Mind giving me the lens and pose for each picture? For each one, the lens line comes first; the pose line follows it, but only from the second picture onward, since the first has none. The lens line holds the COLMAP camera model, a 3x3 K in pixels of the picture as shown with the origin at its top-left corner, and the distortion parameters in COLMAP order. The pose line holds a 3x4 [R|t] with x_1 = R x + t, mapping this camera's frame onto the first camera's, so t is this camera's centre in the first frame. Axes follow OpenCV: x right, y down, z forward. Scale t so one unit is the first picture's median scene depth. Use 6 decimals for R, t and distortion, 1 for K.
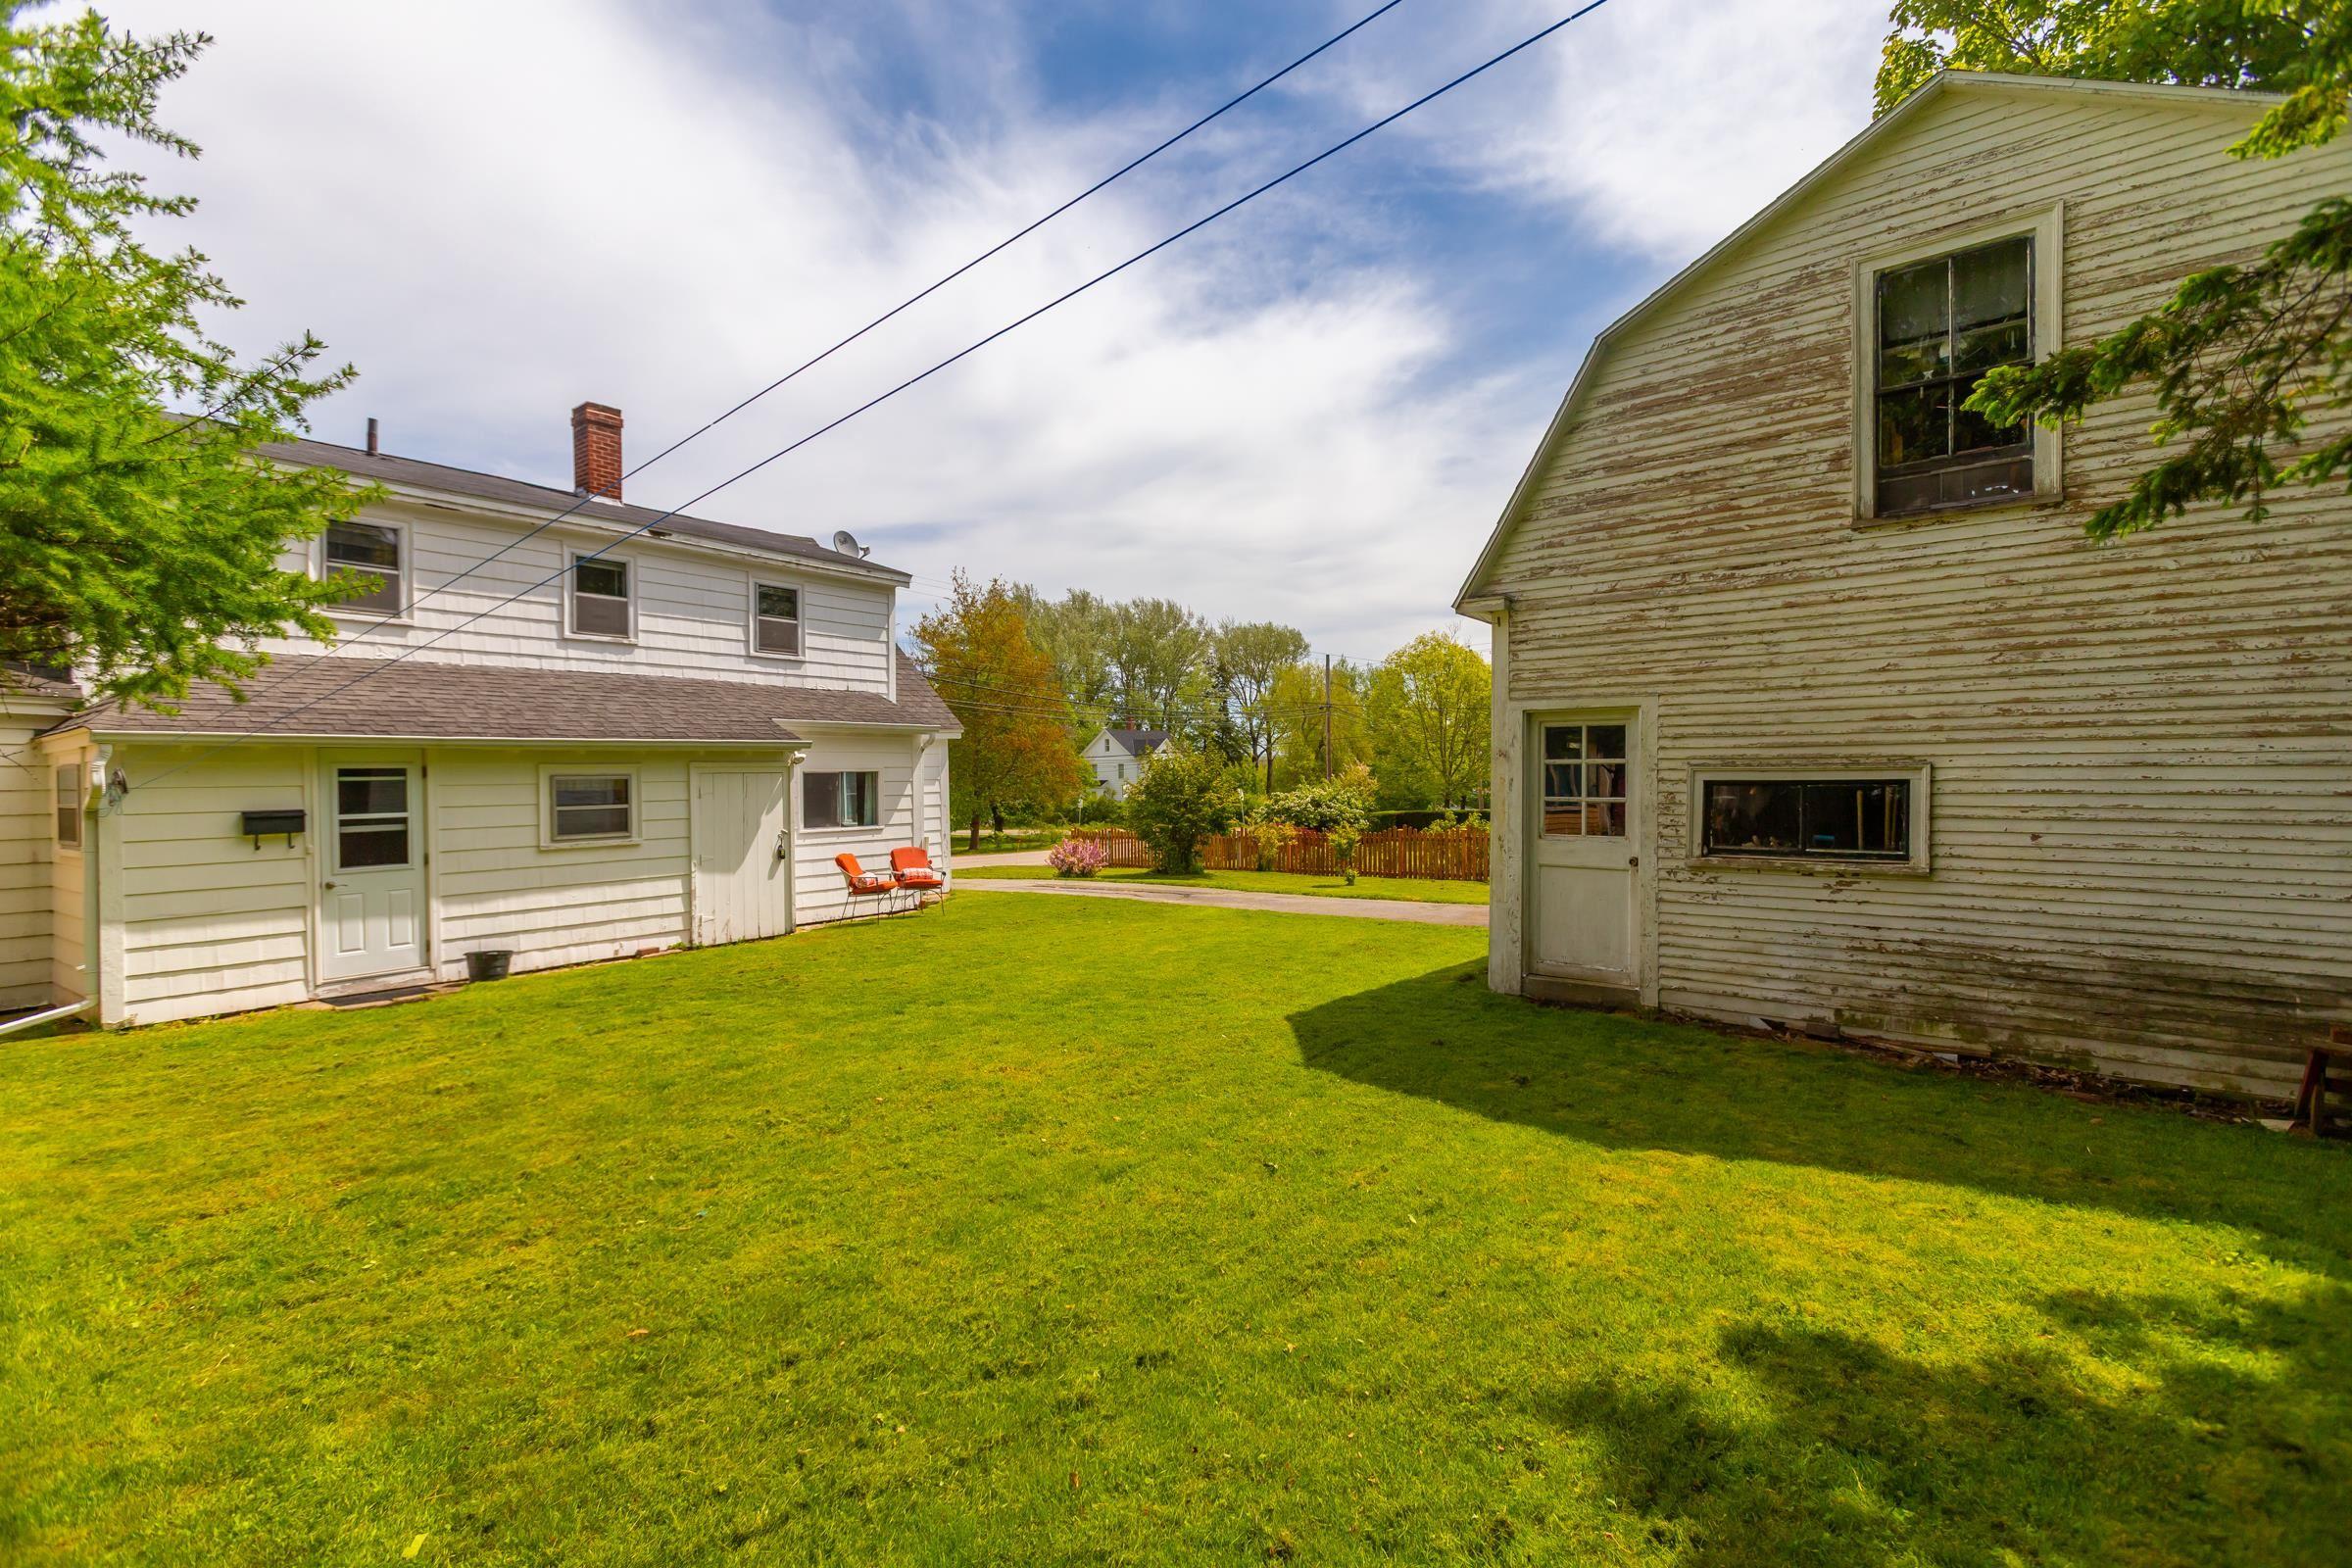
lens RADIAL K [[942.7, 0, 1173.9], [0, 942.7, 785.0], [0, 0, 1]] dist [-0.000349, -0.000044]
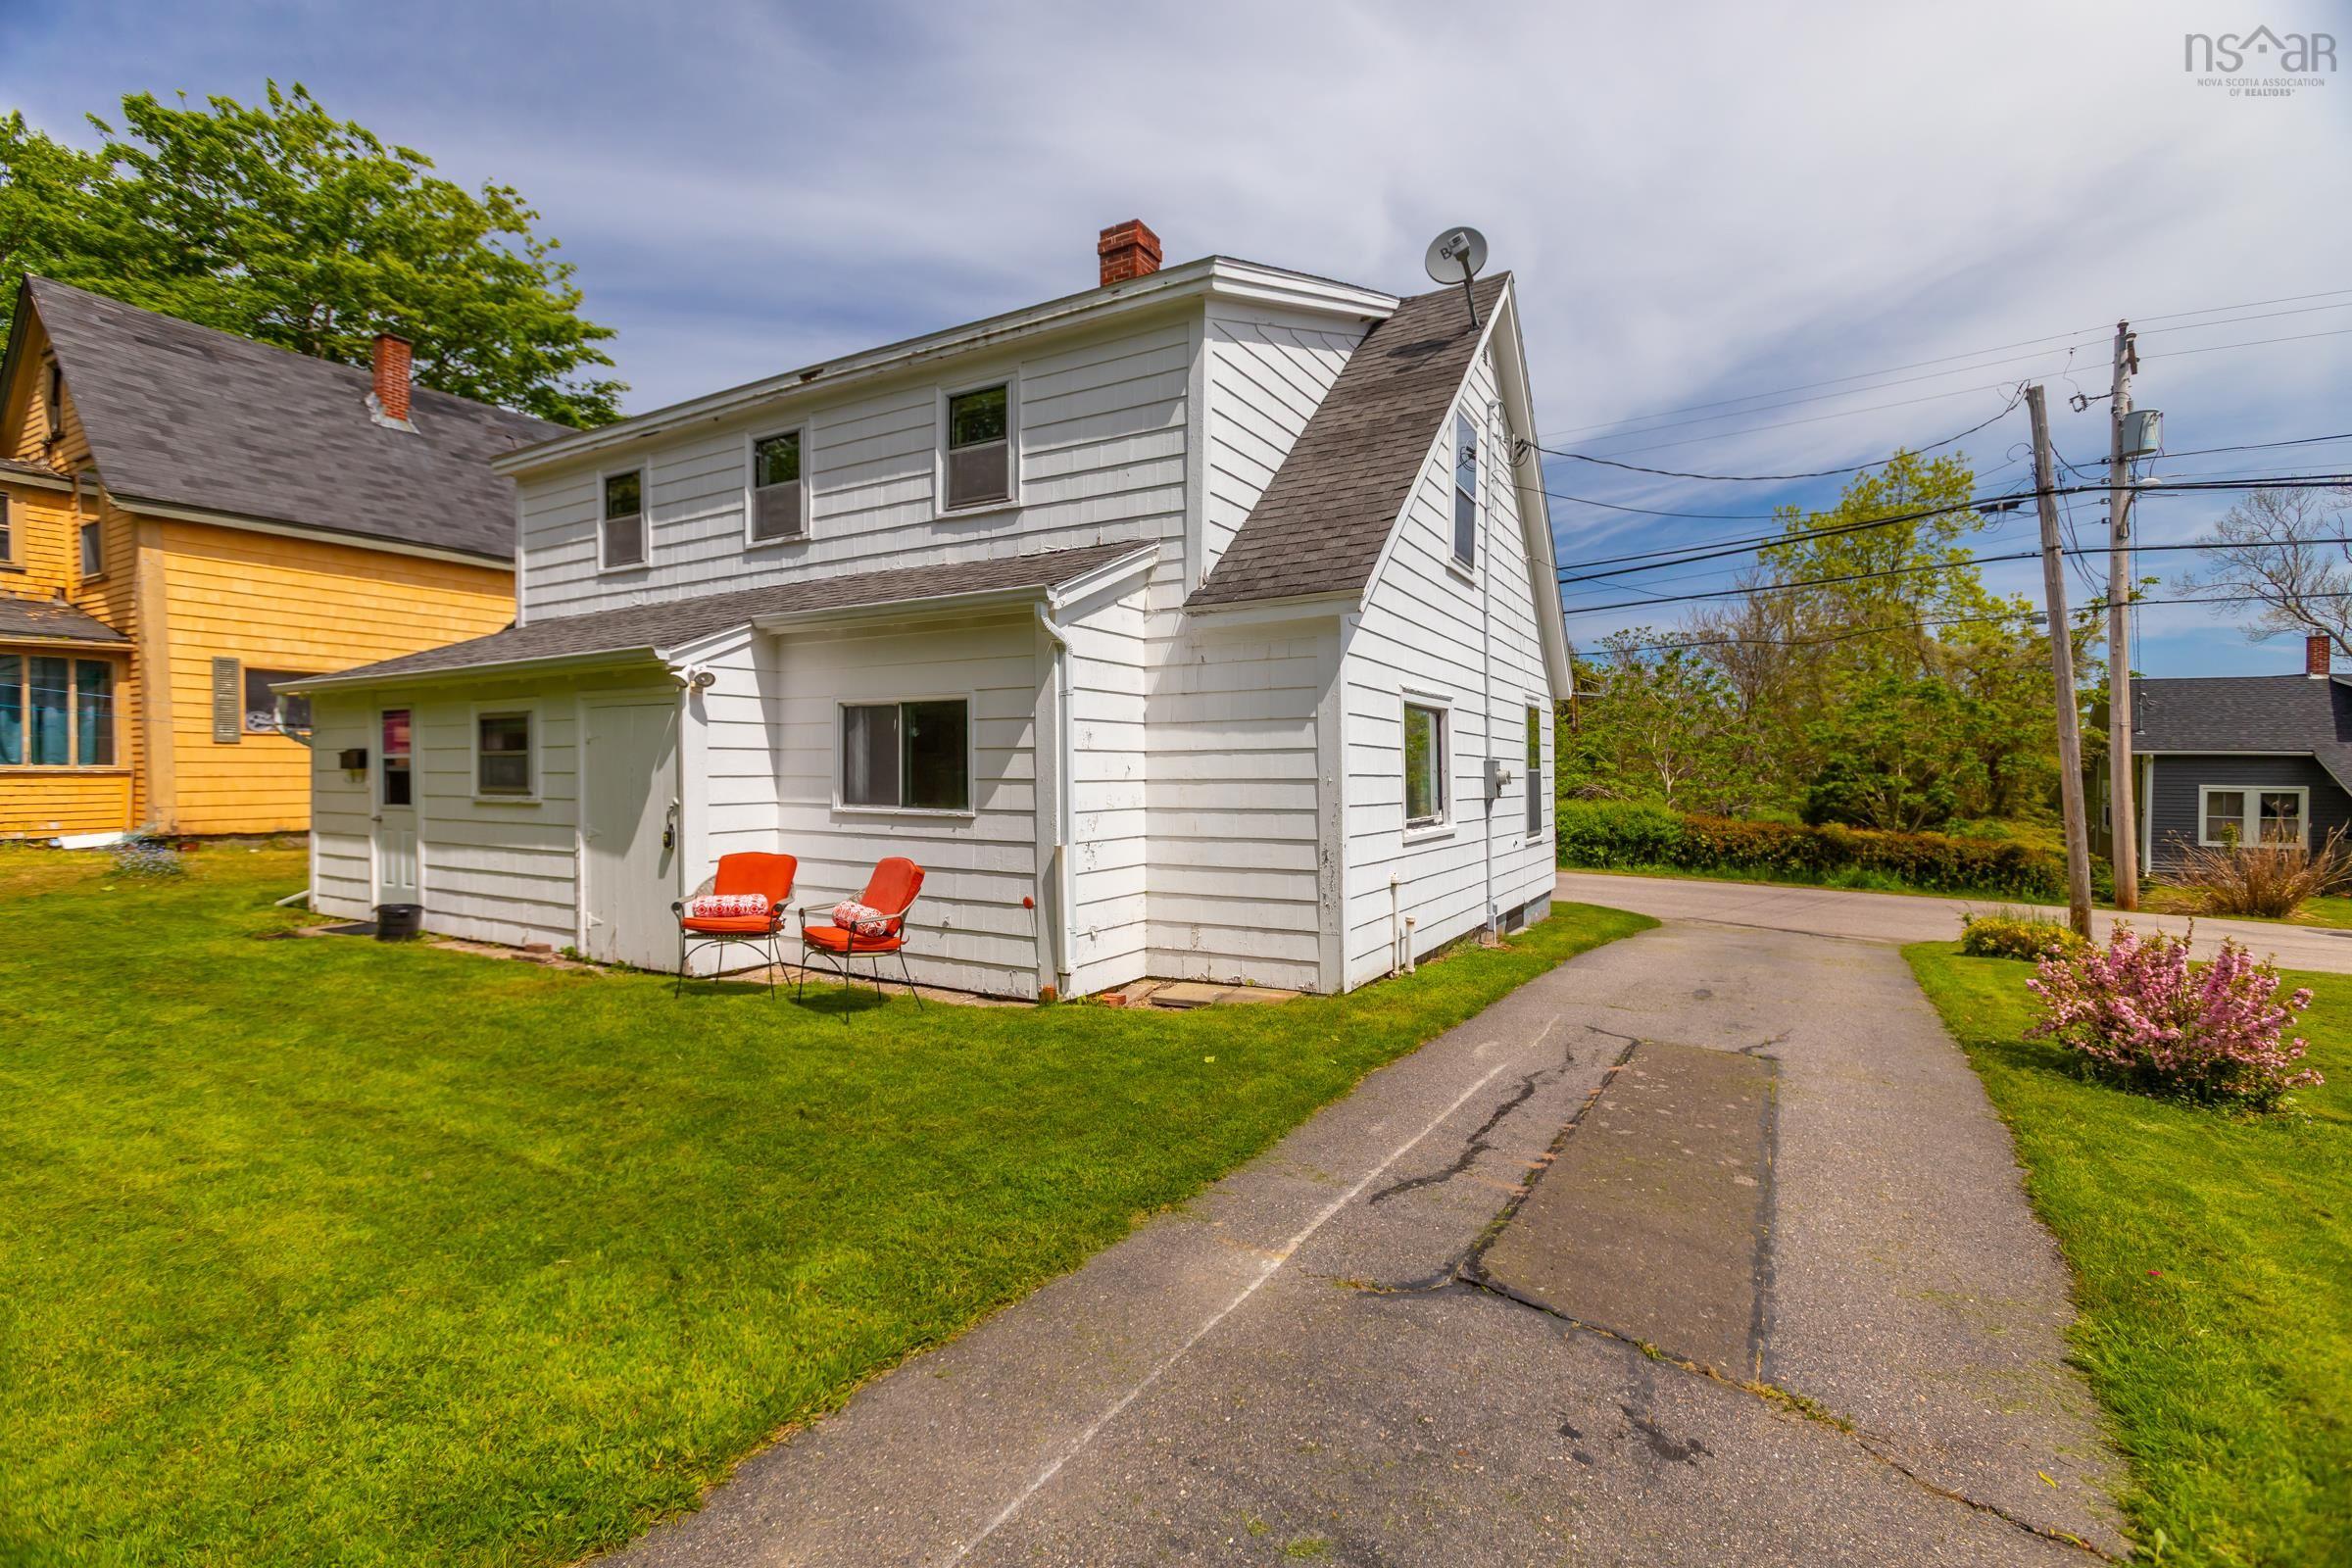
lens RADIAL K [[1054.3, 0, 1172.5], [0, 1054.3, 772.6], [0, 0, 1]] dist [-0.009142, 0.001709]
pose [[0.115307, 0.012879, -0.993246, 0.249688], [-0.012672, 0.999854, 0.011493, 0.016712], [0.993249, 0.011261, 0.115454, 1.083759]]
